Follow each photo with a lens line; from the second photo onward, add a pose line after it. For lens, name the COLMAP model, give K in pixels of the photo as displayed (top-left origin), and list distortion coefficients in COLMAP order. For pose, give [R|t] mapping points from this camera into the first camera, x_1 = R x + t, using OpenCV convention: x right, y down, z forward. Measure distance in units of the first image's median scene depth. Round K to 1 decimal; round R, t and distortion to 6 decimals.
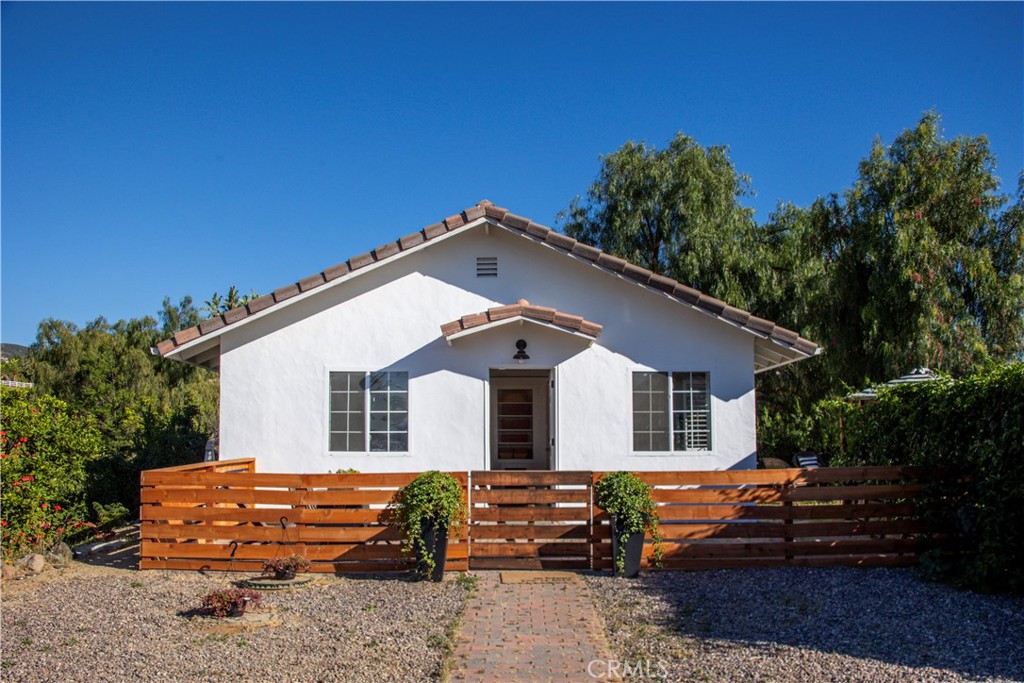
lens RADIAL K [[883.2, 0, 512.1], [0, 883.2, 380.3], [0, 0, 1]] dist [-0.143276, 0.141815]
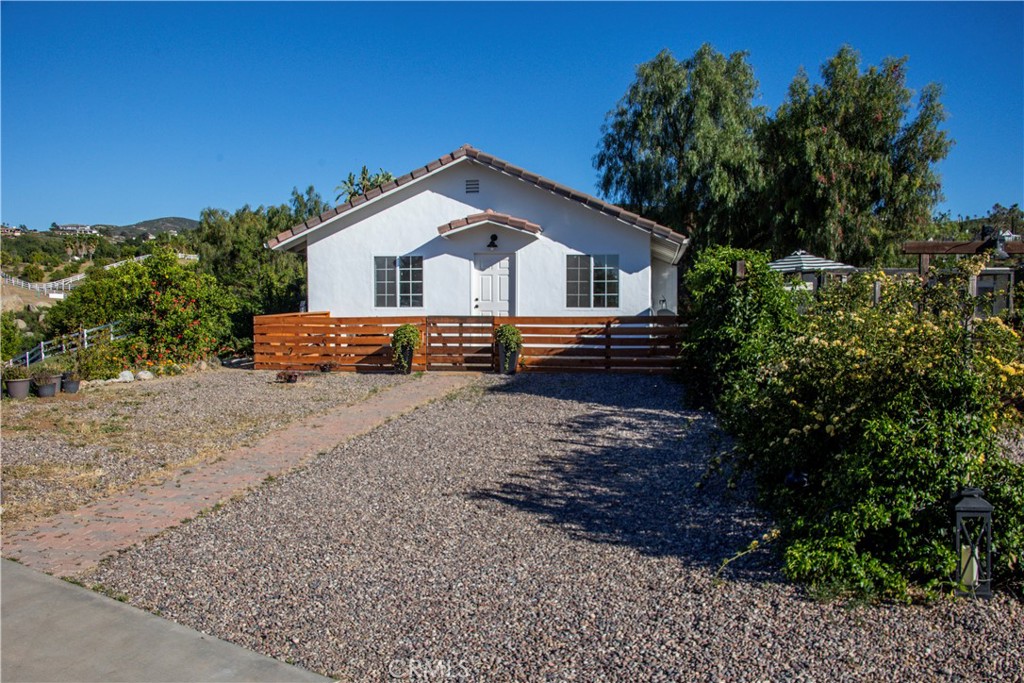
lens RADIAL K [[883.2, 0, 512.1], [0, 883.2, 380.3], [0, 0, 1]] dist [-0.143276, 0.141815]
pose [[0.985954, 0.016844, -0.166167, 0.301229], [0.008404, 0.988638, 0.150081, -0.024481], [0.166807, -0.149369, 0.974610, -0.525726]]
